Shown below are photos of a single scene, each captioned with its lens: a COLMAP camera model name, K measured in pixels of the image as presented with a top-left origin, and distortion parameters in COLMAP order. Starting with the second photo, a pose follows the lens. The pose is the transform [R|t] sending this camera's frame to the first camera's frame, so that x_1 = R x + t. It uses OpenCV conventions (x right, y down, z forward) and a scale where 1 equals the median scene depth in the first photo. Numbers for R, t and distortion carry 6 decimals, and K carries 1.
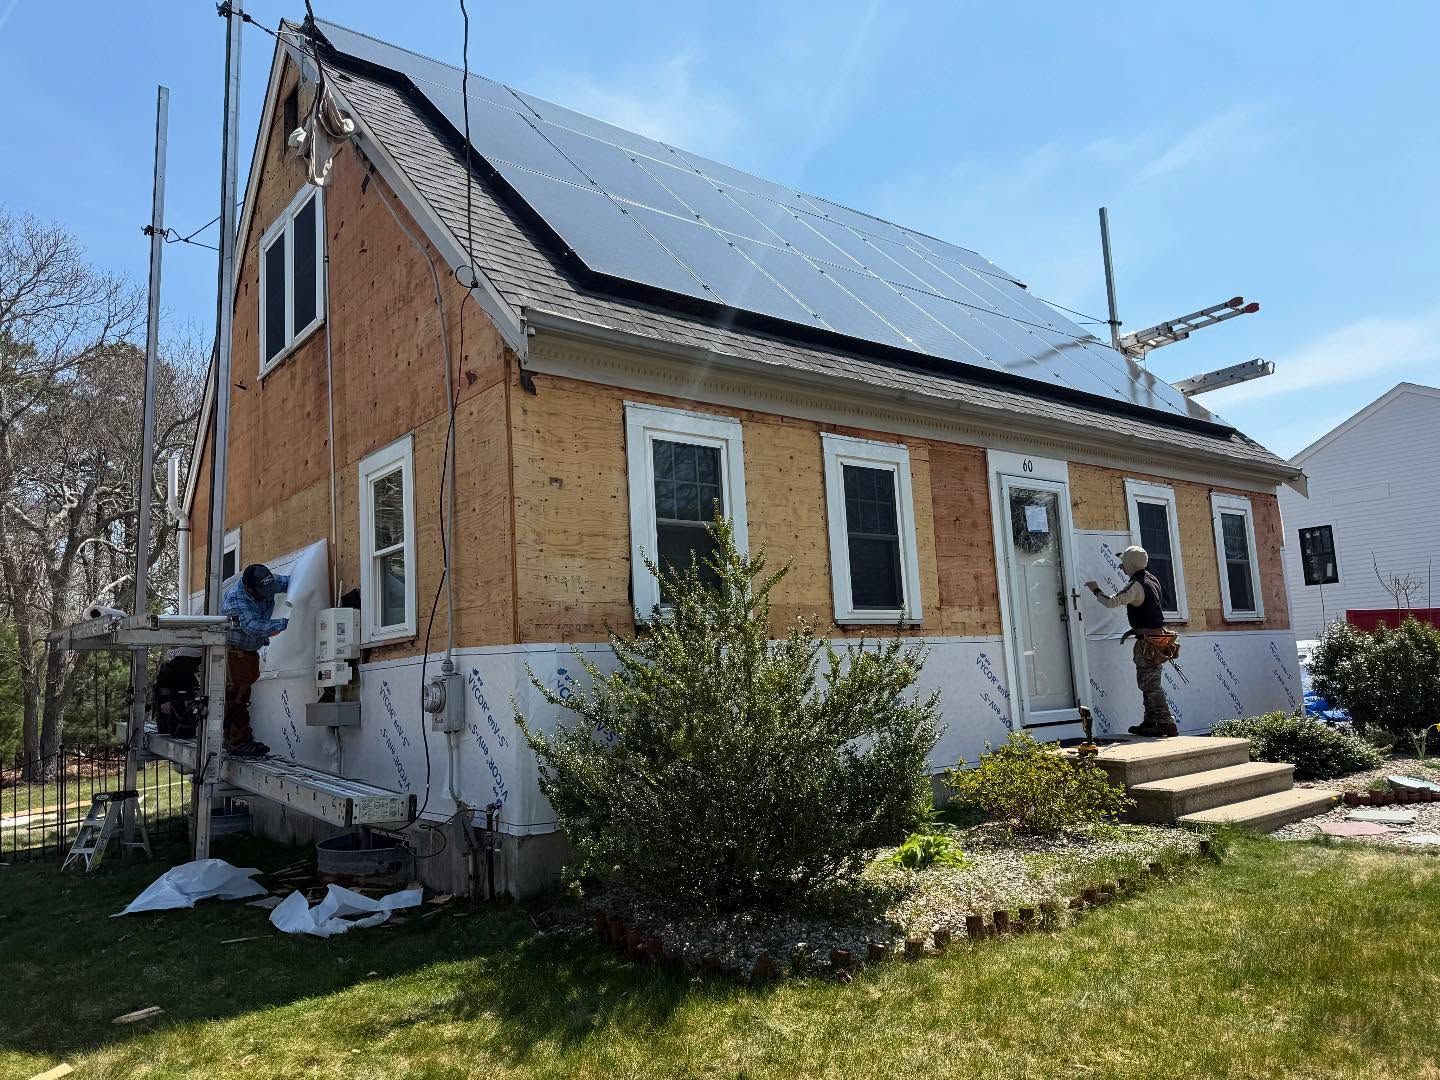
lens RADIAL K [[1038.2, 0, 713.1], [0, 1038.2, 543.4], [0, 0, 1]] dist [-0.004291, -0.006762]
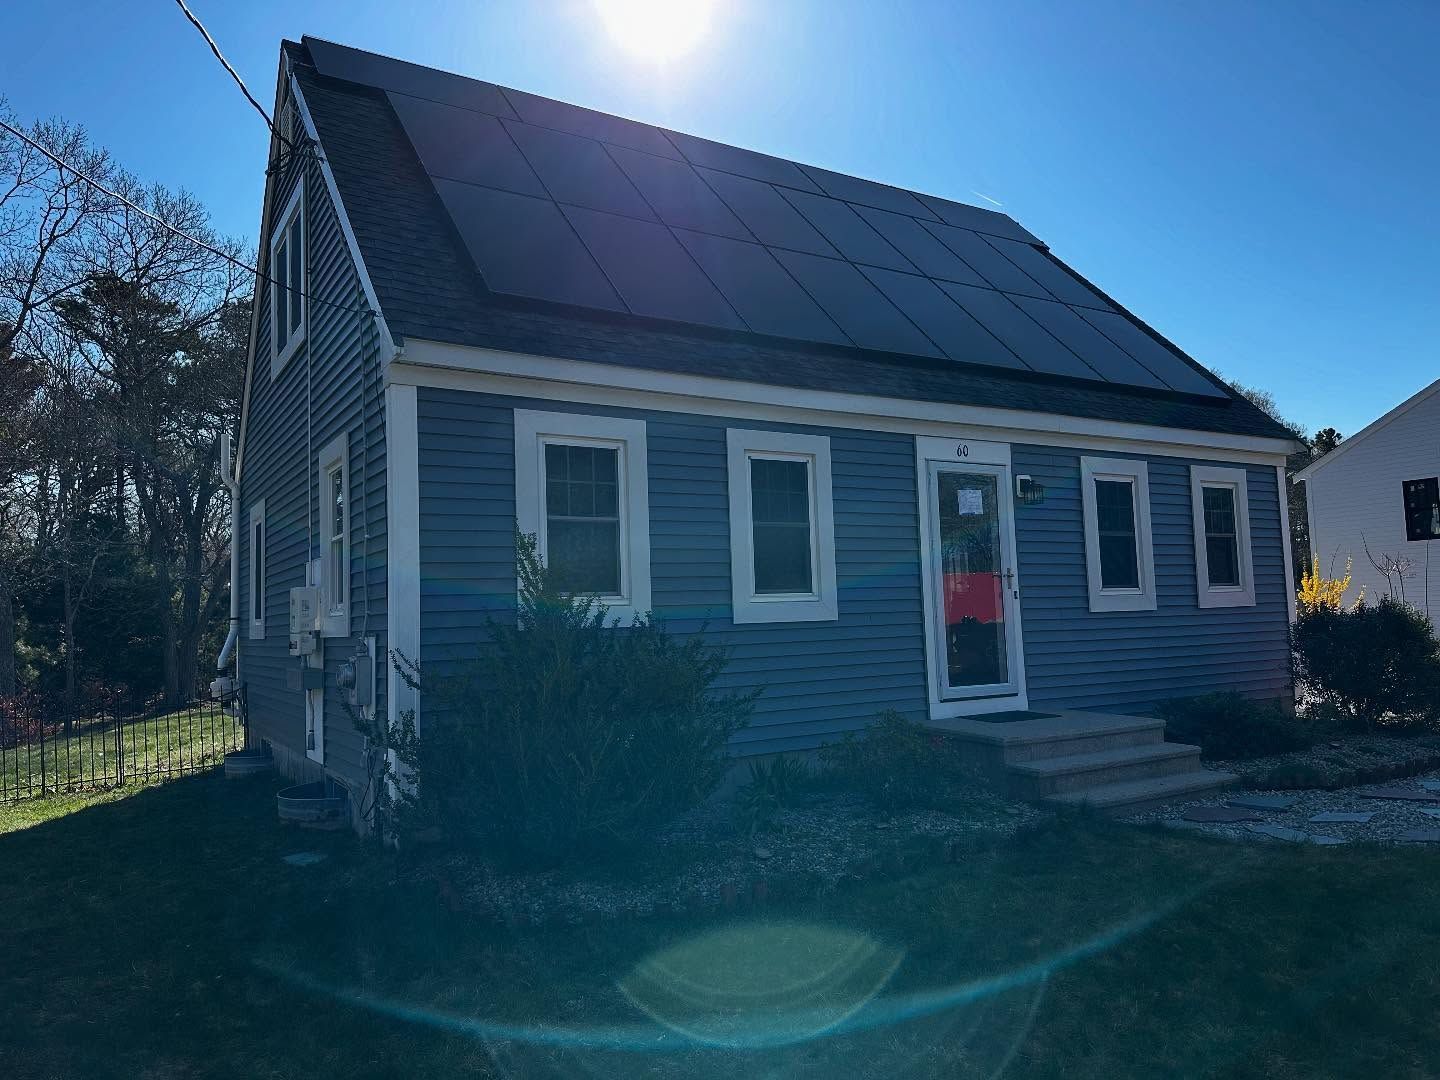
lens RADIAL K [[1038.2, 0, 721.0], [0, 1038.2, 540.7], [0, 0, 1]] dist [-0.004291, -0.006762]
pose [[0.992656, 0.007295, -0.120752, 0.218230], [-0.000311, 0.998331, 0.057757, -0.051652], [0.120972, -0.057296, 0.991001, -0.068910]]
